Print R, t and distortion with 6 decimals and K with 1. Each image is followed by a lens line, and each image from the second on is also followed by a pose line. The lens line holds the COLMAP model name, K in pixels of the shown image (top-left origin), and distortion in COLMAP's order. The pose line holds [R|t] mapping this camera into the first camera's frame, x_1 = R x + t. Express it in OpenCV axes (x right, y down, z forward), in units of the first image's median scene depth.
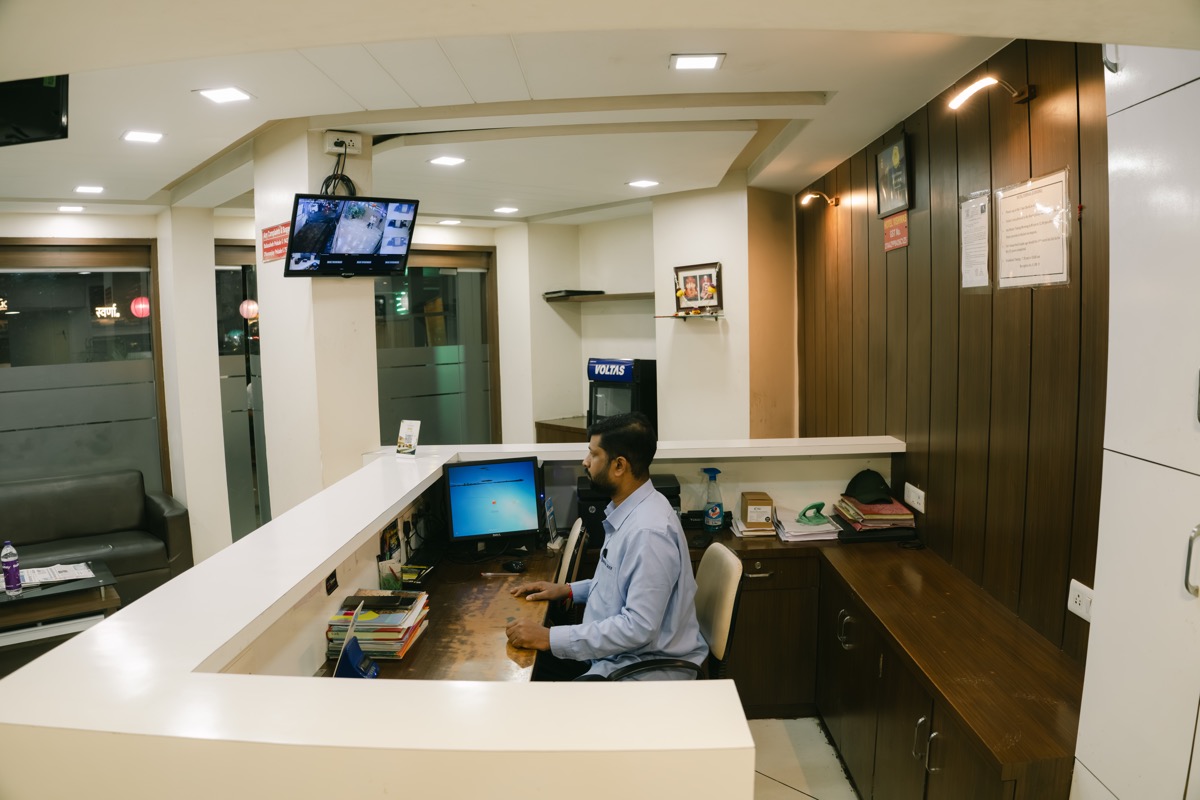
lens RADIAL K [[831.2, 0, 606.6], [0, 831.2, 403.6], [0, 0, 1]] dist [-0.207296, 0.069998]
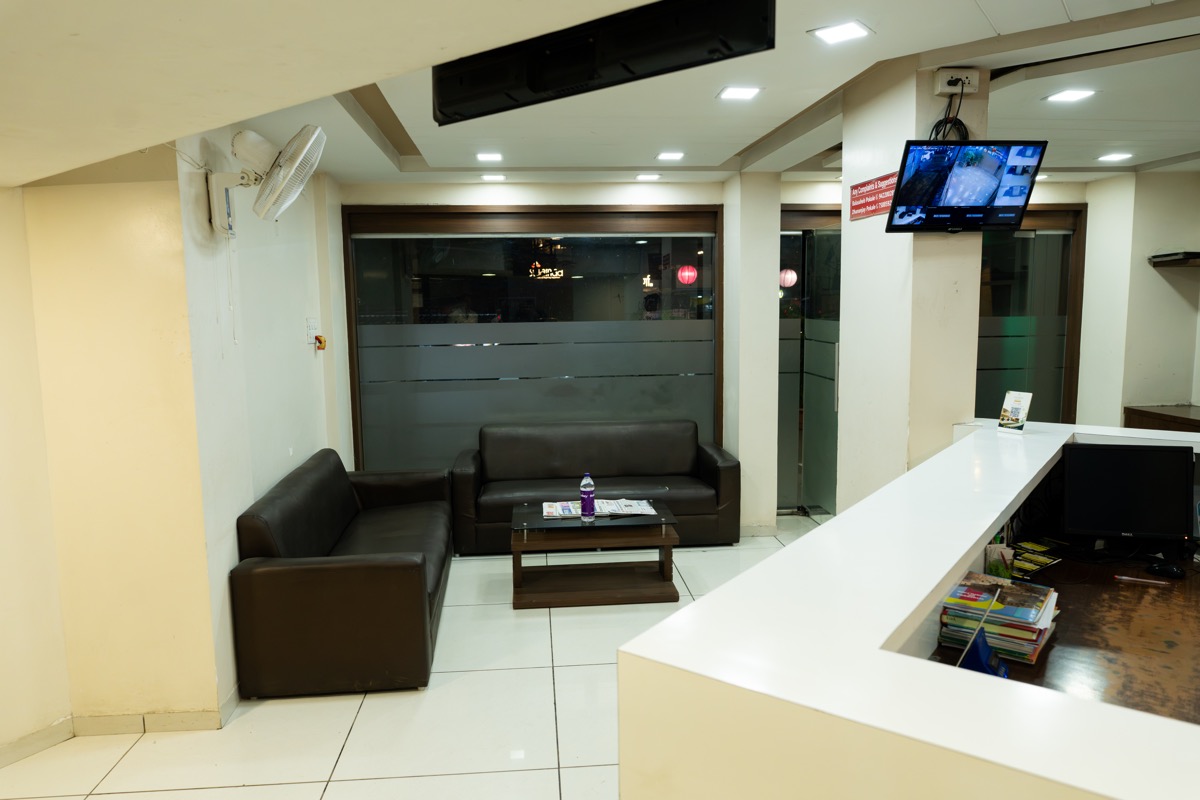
lens RADIAL K [[793.6, 0, 601.5], [0, 793.6, 400.1], [0, 0, 1]] dist [-0.012572, 0.000311]
pose [[0.812689, 0.078875, -0.577334, -0.108681], [-0.061370, 0.996872, 0.049804, 0.014248], [0.579457, -0.005044, 0.814988, 0.029129]]
